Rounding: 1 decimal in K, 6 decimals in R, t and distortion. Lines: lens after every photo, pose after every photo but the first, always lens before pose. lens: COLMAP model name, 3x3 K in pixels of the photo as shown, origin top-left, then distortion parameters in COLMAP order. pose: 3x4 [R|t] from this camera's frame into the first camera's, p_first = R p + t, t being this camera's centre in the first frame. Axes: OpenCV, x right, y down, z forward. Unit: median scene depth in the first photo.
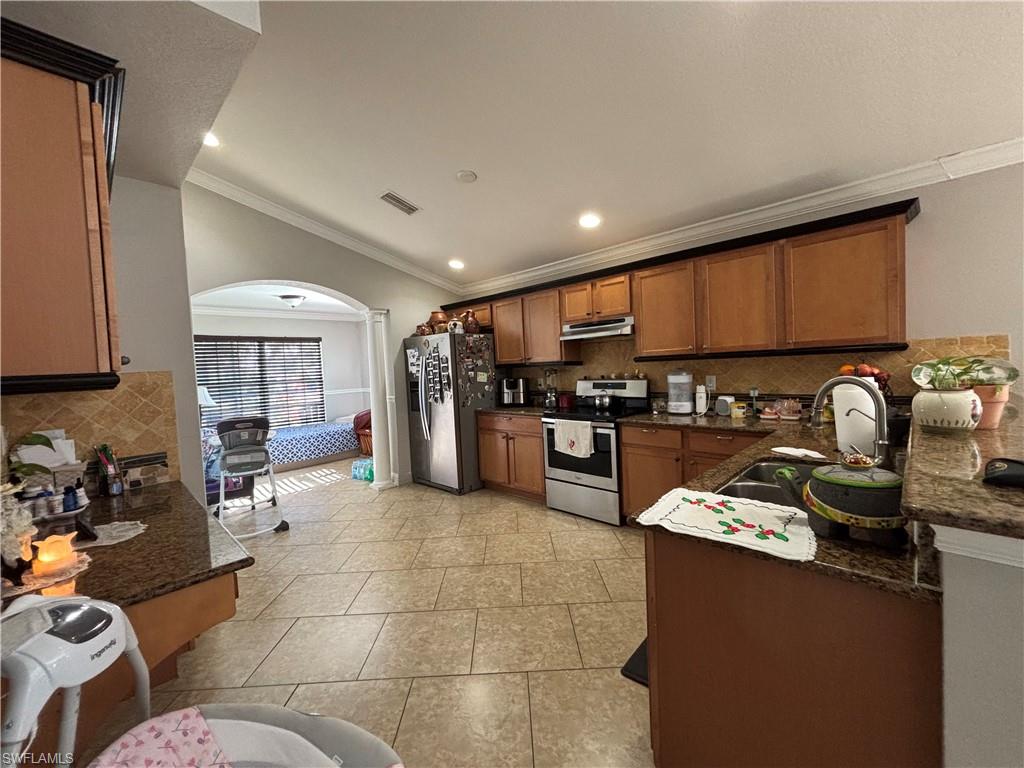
lens RADIAL K [[412.3, 0, 512.0], [0, 412.3, 384.0], [0, 0, 1]] dist [0.005907, -0.000031]
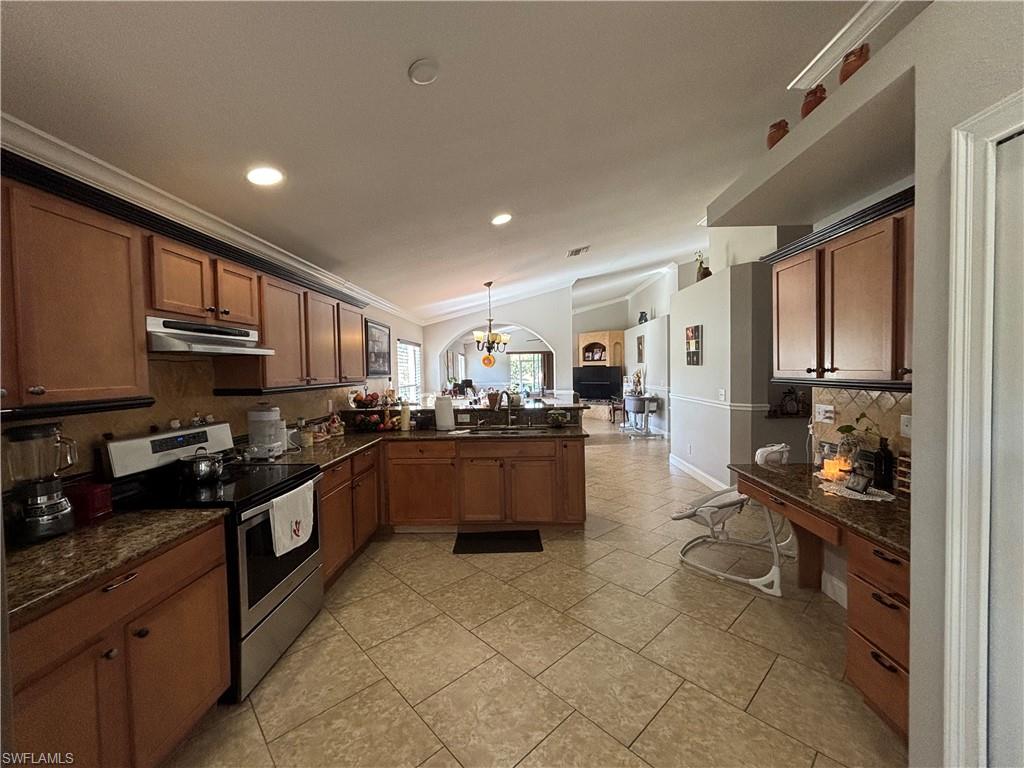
lens RADIAL K [[417.0, 0, 512.0], [0, 417.0, 384.0], [0, 0, 1]] dist [-0.000955, -0.000129]
pose [[-0.673920, 0.032985, 0.738068, -0.483527], [0.080602, 0.996322, 0.029069, -0.053354], [-0.734395, 0.079080, -0.674100, 1.057597]]
